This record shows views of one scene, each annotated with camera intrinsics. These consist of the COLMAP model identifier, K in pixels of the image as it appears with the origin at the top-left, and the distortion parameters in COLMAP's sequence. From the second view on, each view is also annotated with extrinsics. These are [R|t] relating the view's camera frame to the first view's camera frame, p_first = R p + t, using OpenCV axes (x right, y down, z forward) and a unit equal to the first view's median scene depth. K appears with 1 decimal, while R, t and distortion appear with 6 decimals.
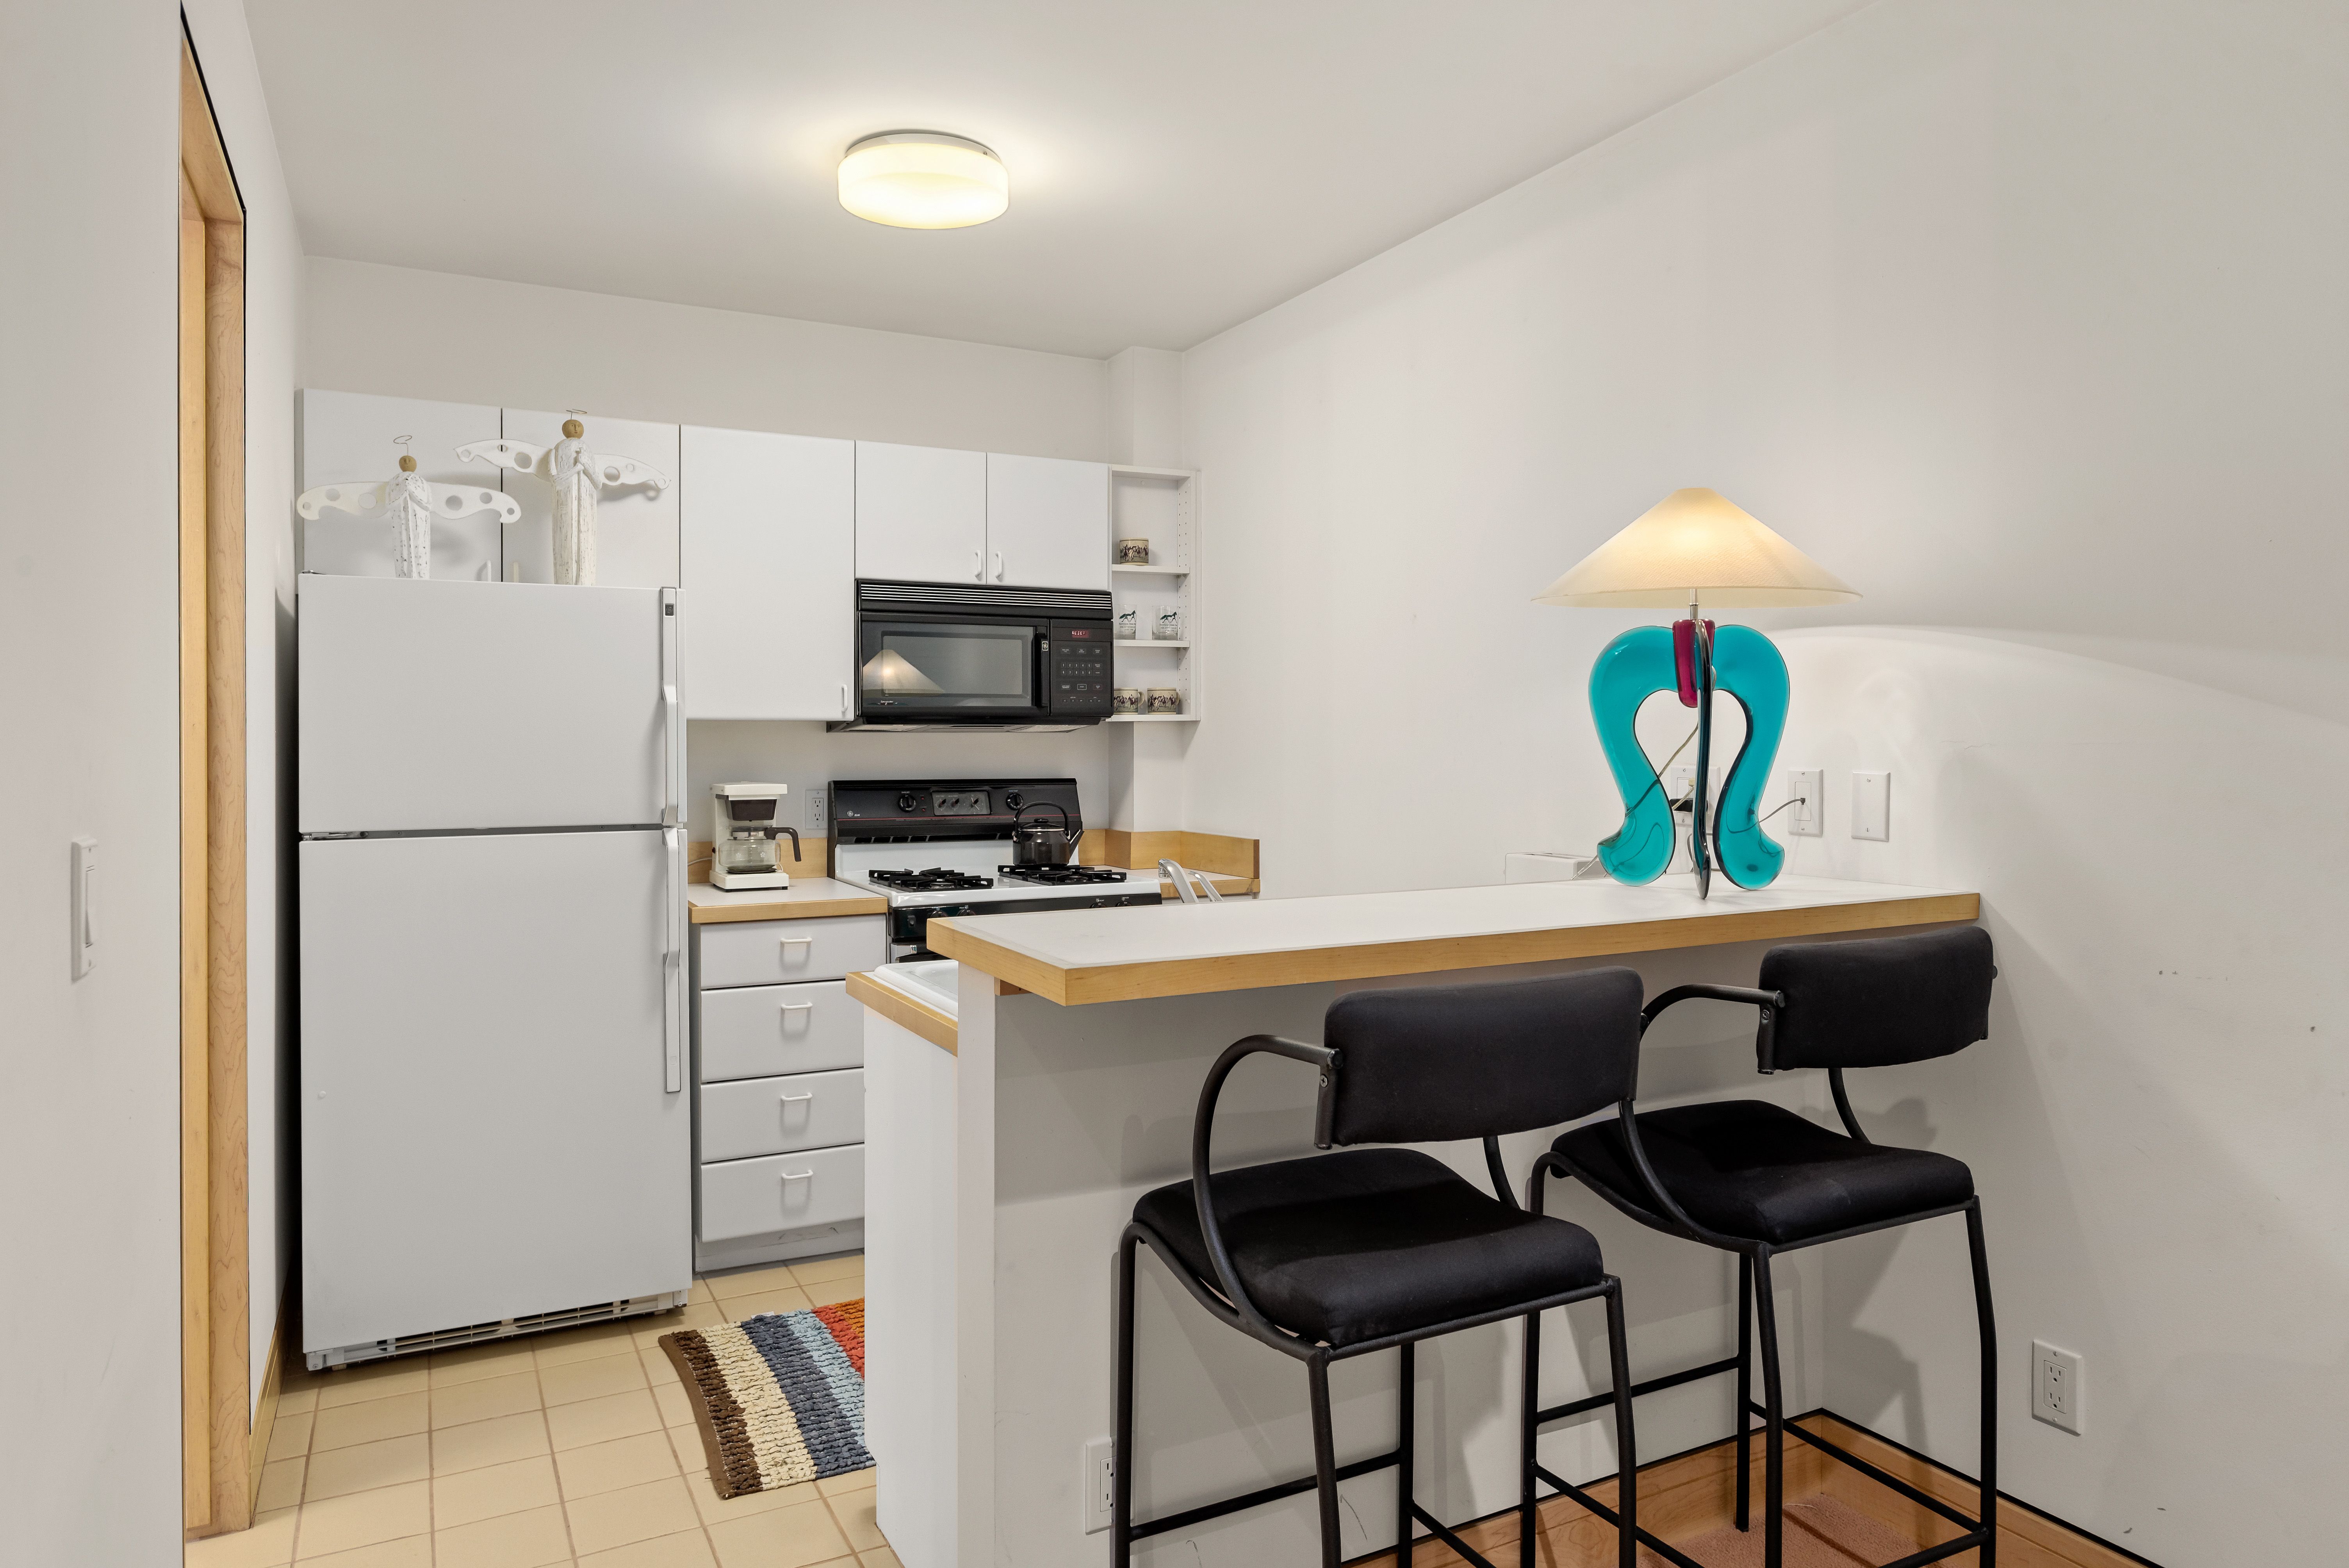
lens RADIAL K [[1459.8, 0, 1174.5], [0, 1459.8, 784.0], [0, 0, 1]] dist [0.000997, -0.000030]
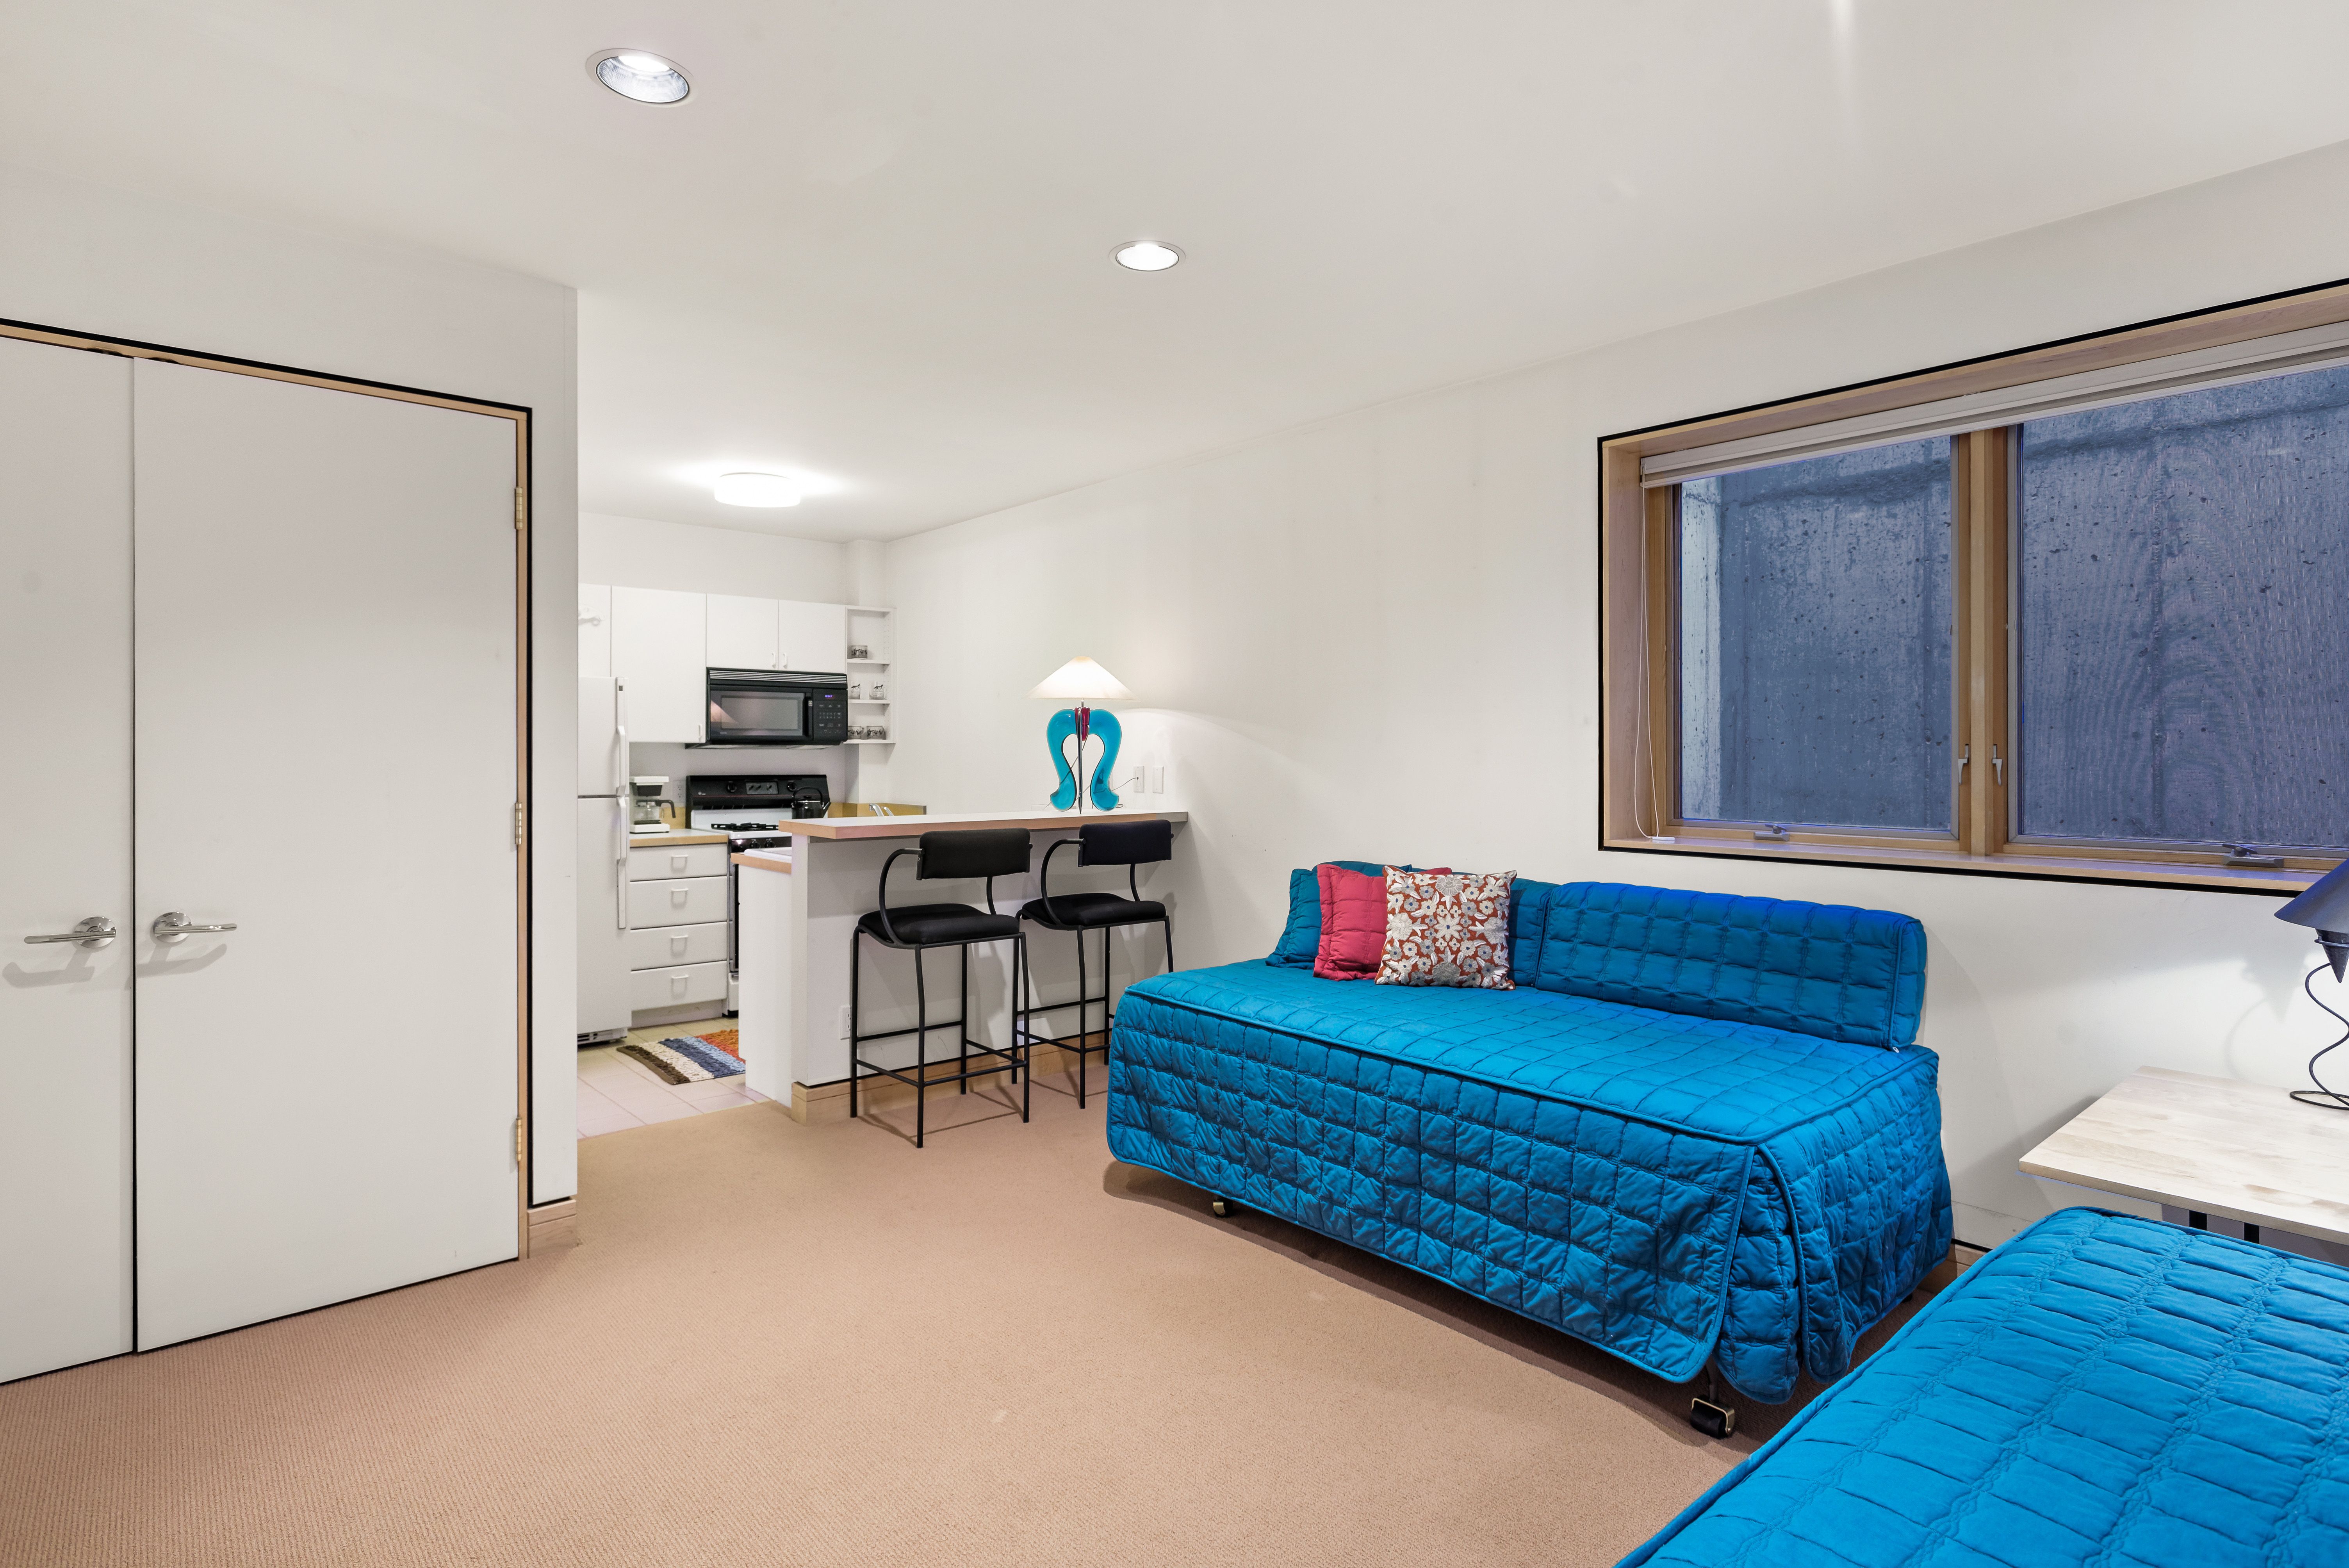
lens RADIAL K [[1212.6, 0, 1173.5], [0, 1212.6, 762.3], [0, 0, 1]] dist [-0.004374, -0.000172]
pose [[0.974762, 0.000253, 0.223248, 0.019461], [0.005050, 0.999718, -0.023184, 0.020700], [-0.223191, 0.023727, 0.974486, -0.652693]]
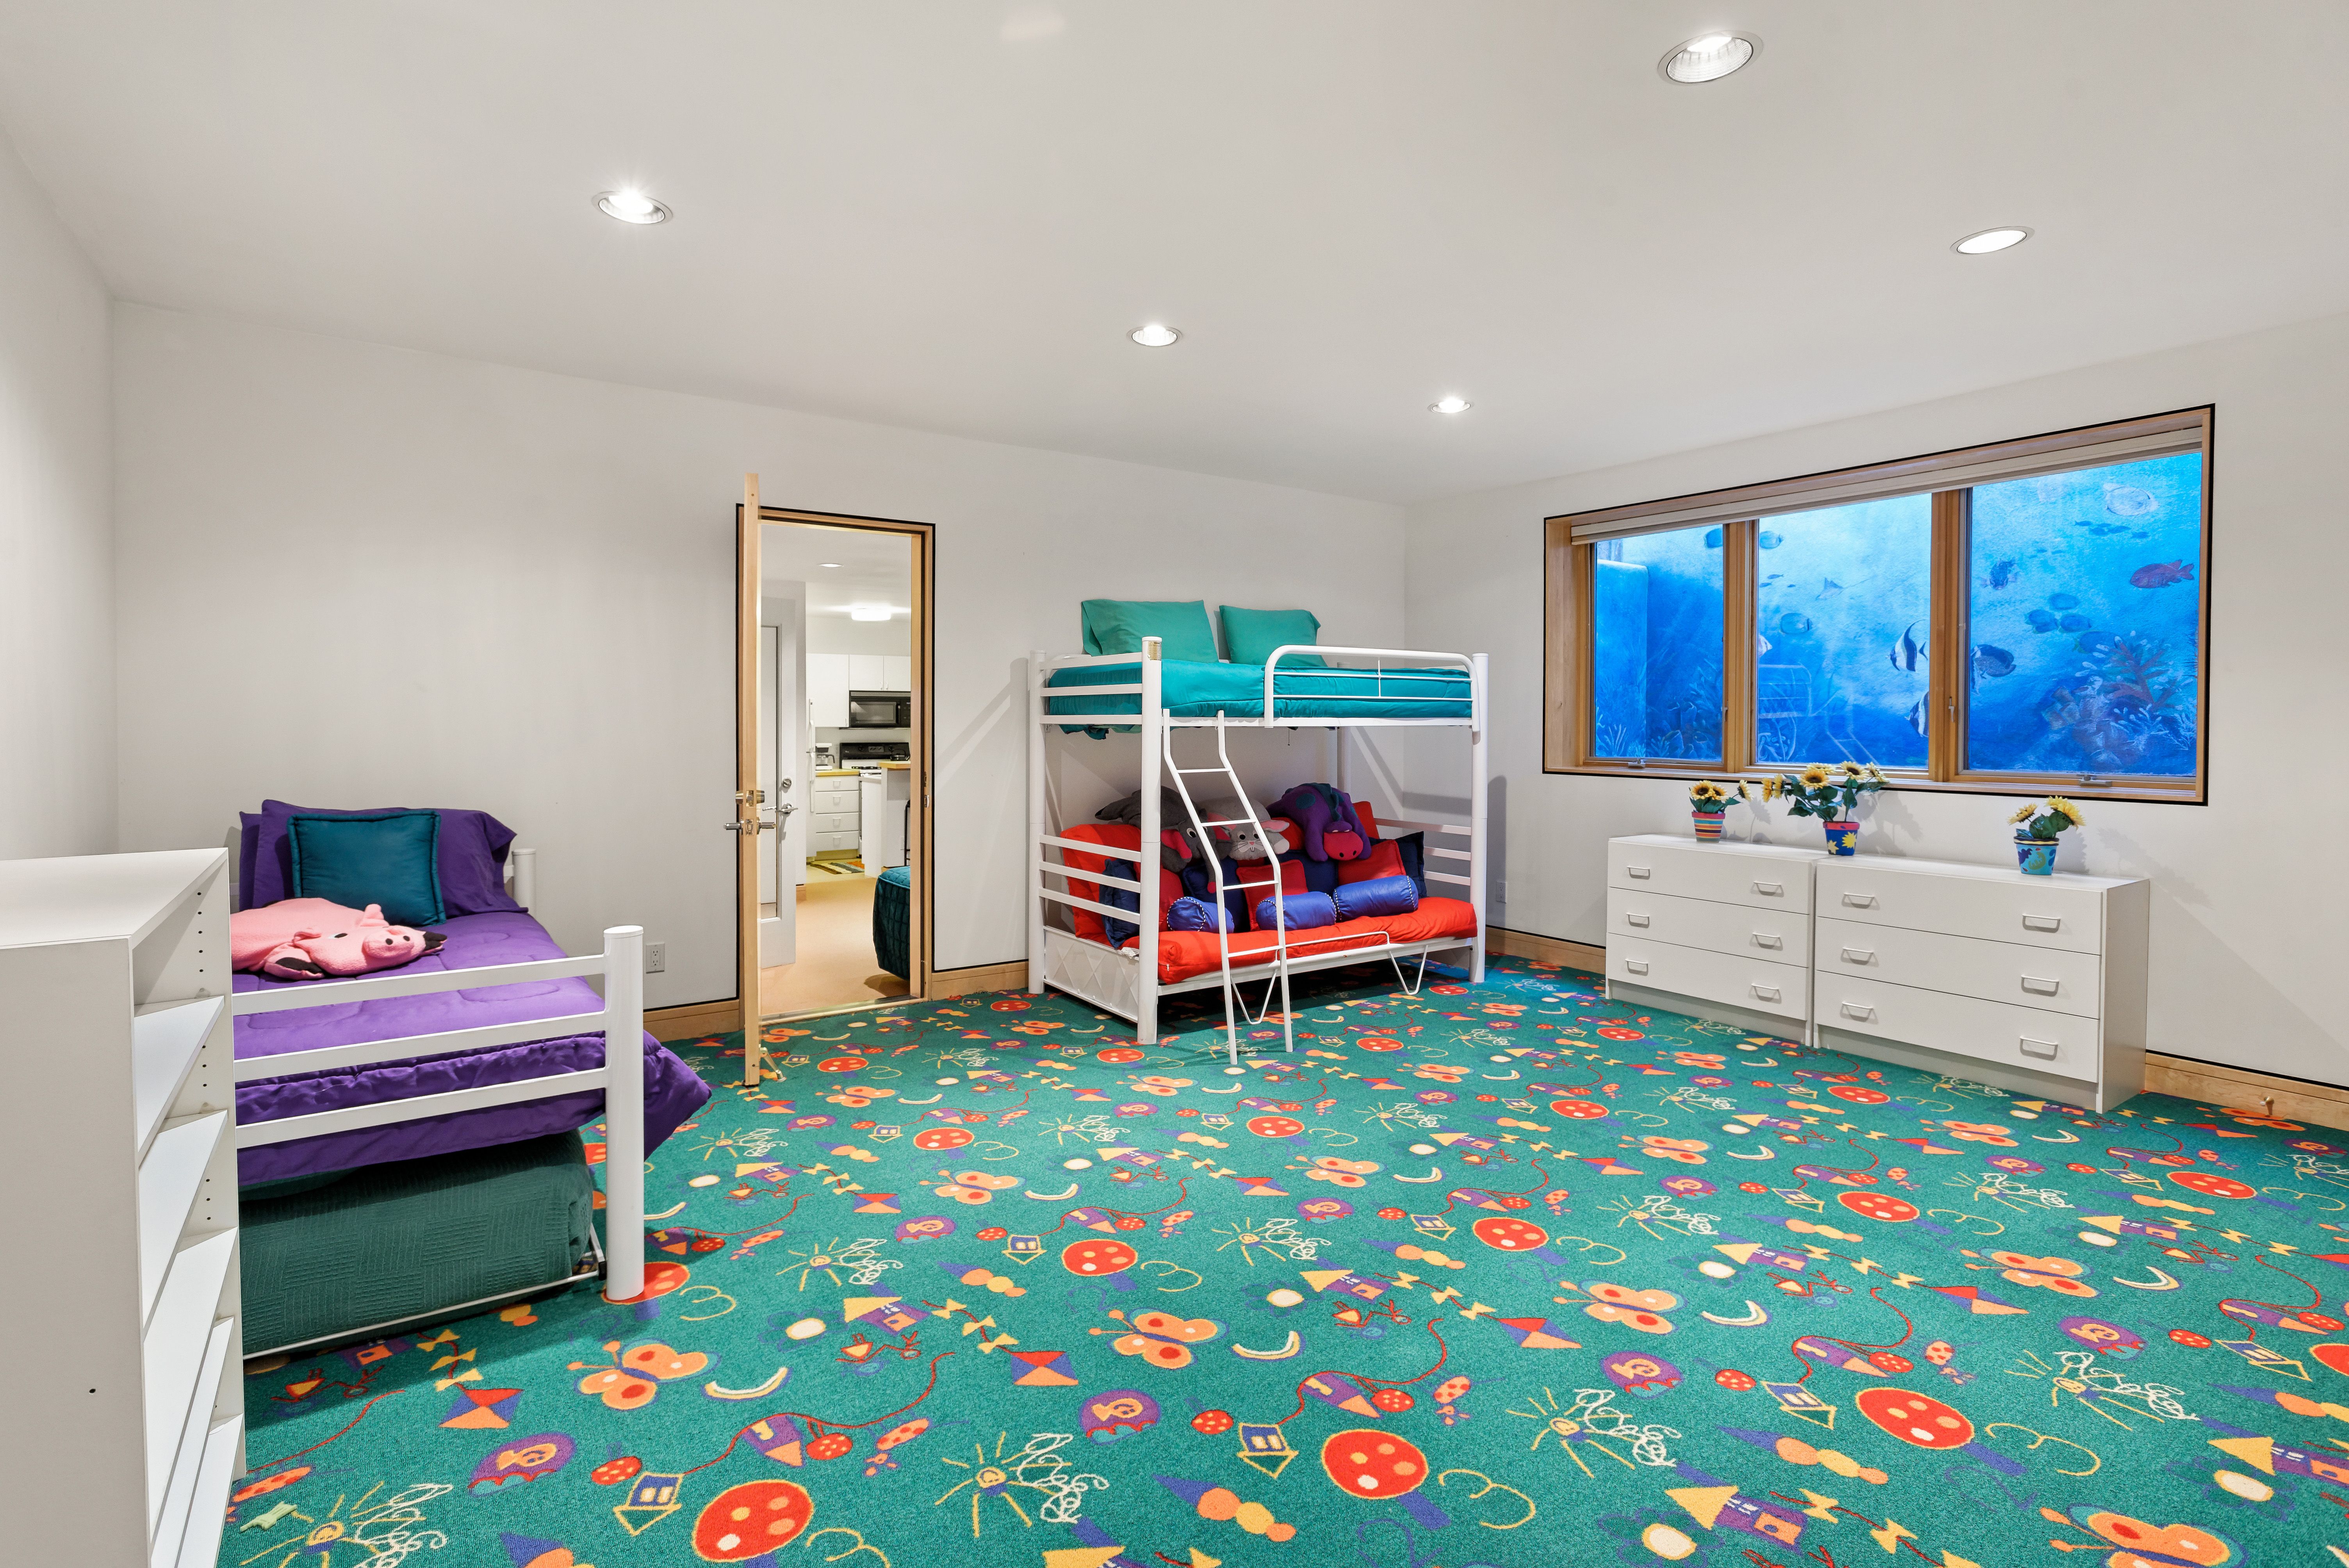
lens RADIAL K [[1128.1, 0, 1170.6], [0, 1128.1, 743.5], [0, 0, 1]] dist [0.000278, 0.000067]
pose [[0.991352, 0.004646, 0.131151, 0.235988], [-0.003453, 0.999951, -0.009320, 0.025137], [-0.131187, 0.008787, 0.991319, -2.090555]]
